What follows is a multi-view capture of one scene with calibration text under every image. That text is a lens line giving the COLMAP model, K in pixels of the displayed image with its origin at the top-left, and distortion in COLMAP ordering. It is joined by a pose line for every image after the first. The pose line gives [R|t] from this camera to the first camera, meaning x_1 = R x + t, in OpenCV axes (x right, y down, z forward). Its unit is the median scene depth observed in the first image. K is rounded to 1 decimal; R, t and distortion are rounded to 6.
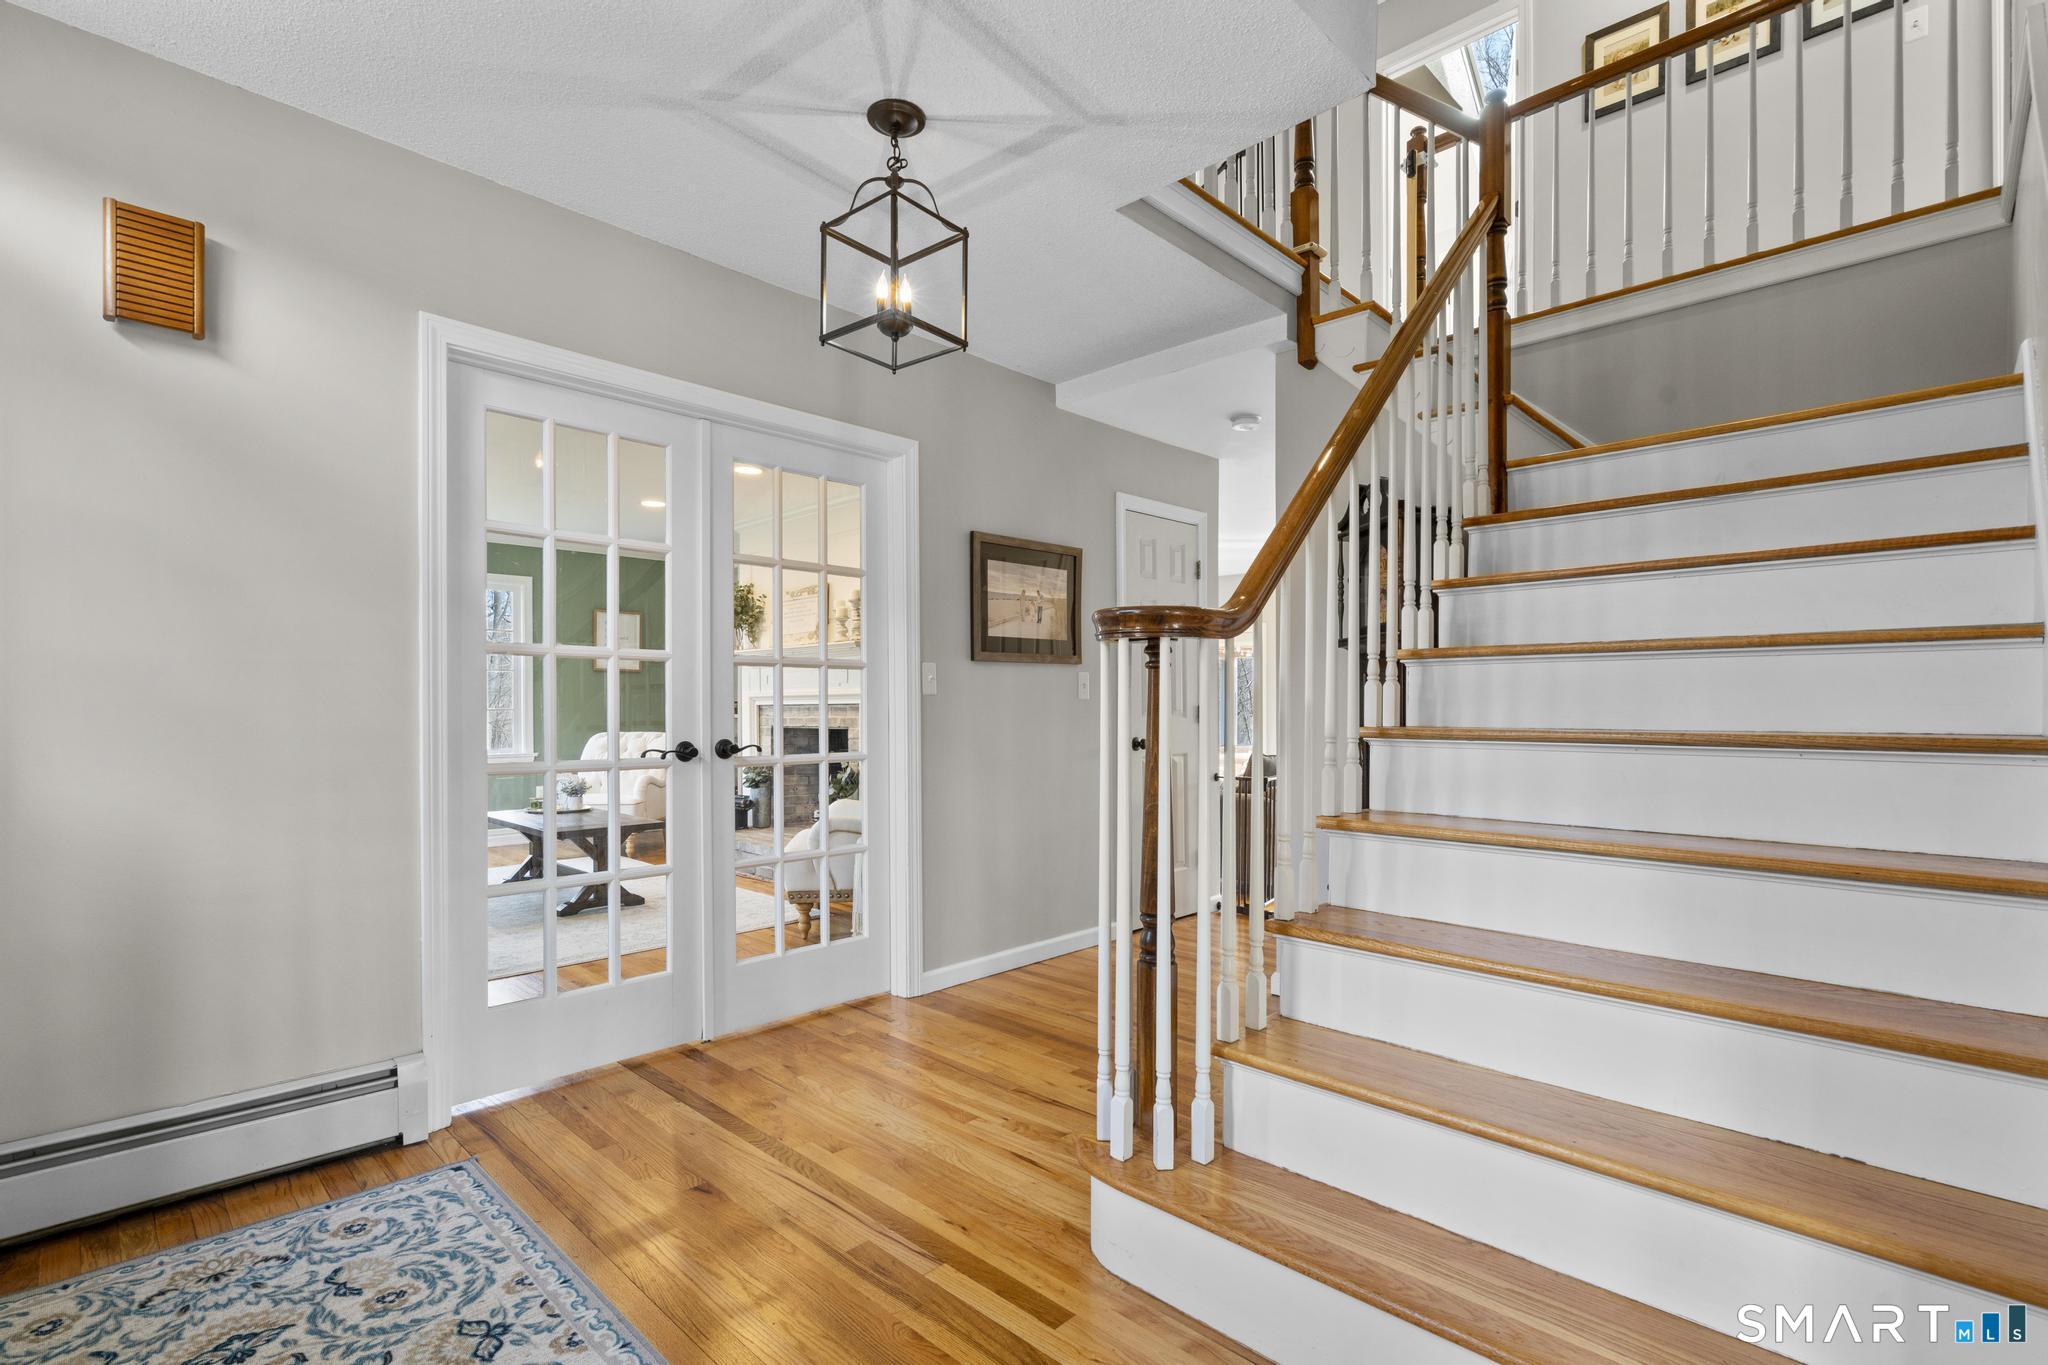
lens RADIAL K [[946.4, 0, 975.1], [0, 946.4, 705.0], [0, 0, 1]] dist [-0.002516, 0.003705]
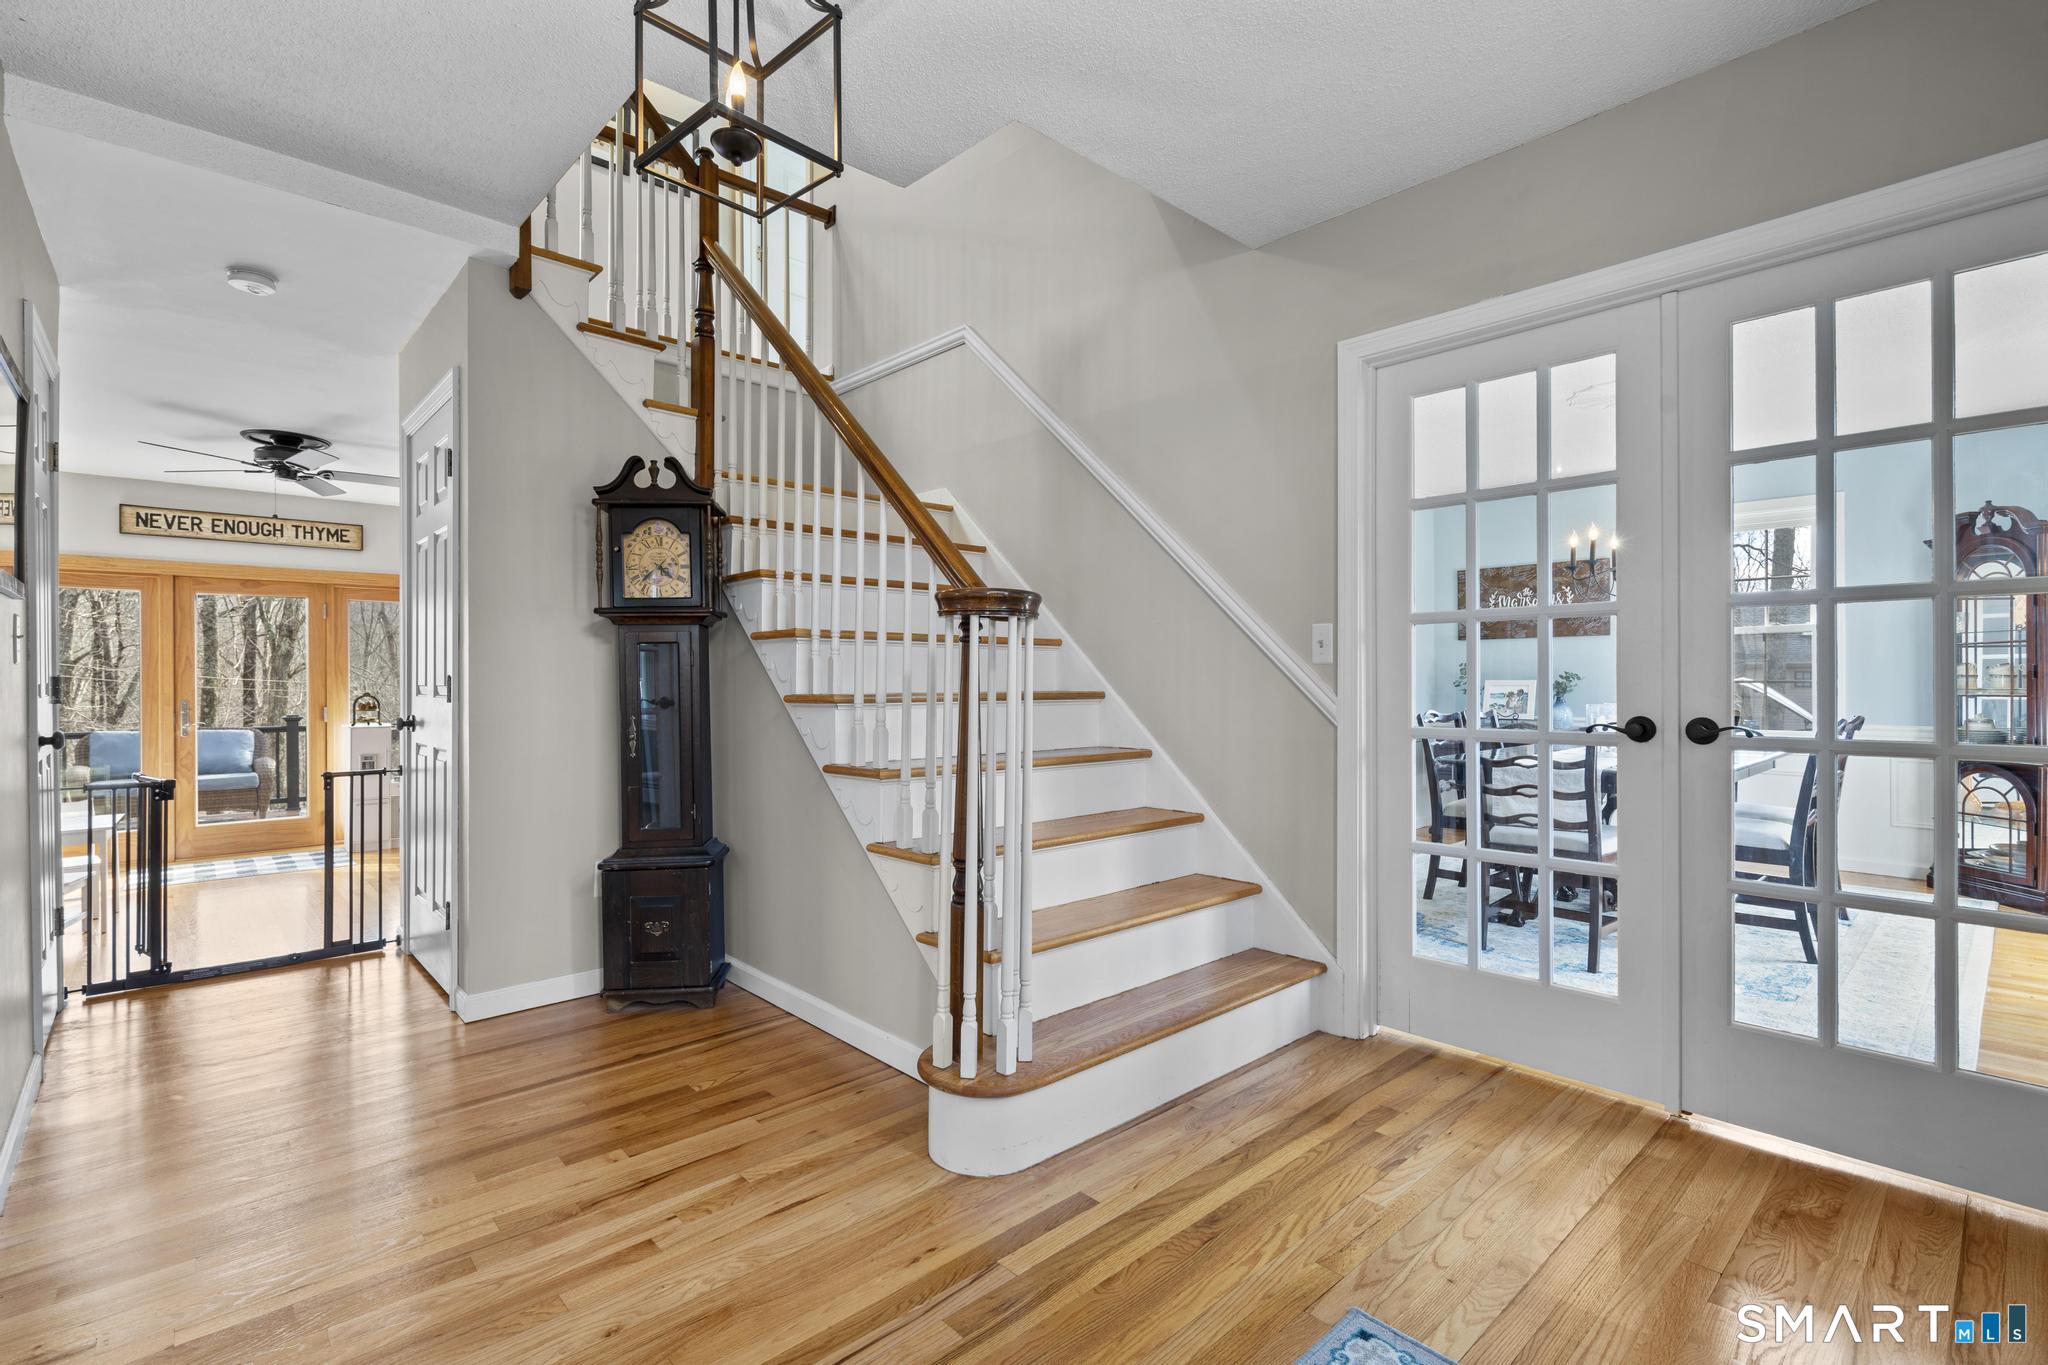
lens RADIAL K [[946.4, 0, 1015.8], [0, 946.4, 680.8], [0, 0, 1]] dist [-0.002516, 0.003705]
pose [[0.037906, -0.003353, 0.999276, -0.930659], [0.001413, 0.999994, 0.003302, 0.003240], [-0.999280, 0.001287, 0.037911, 0.898023]]
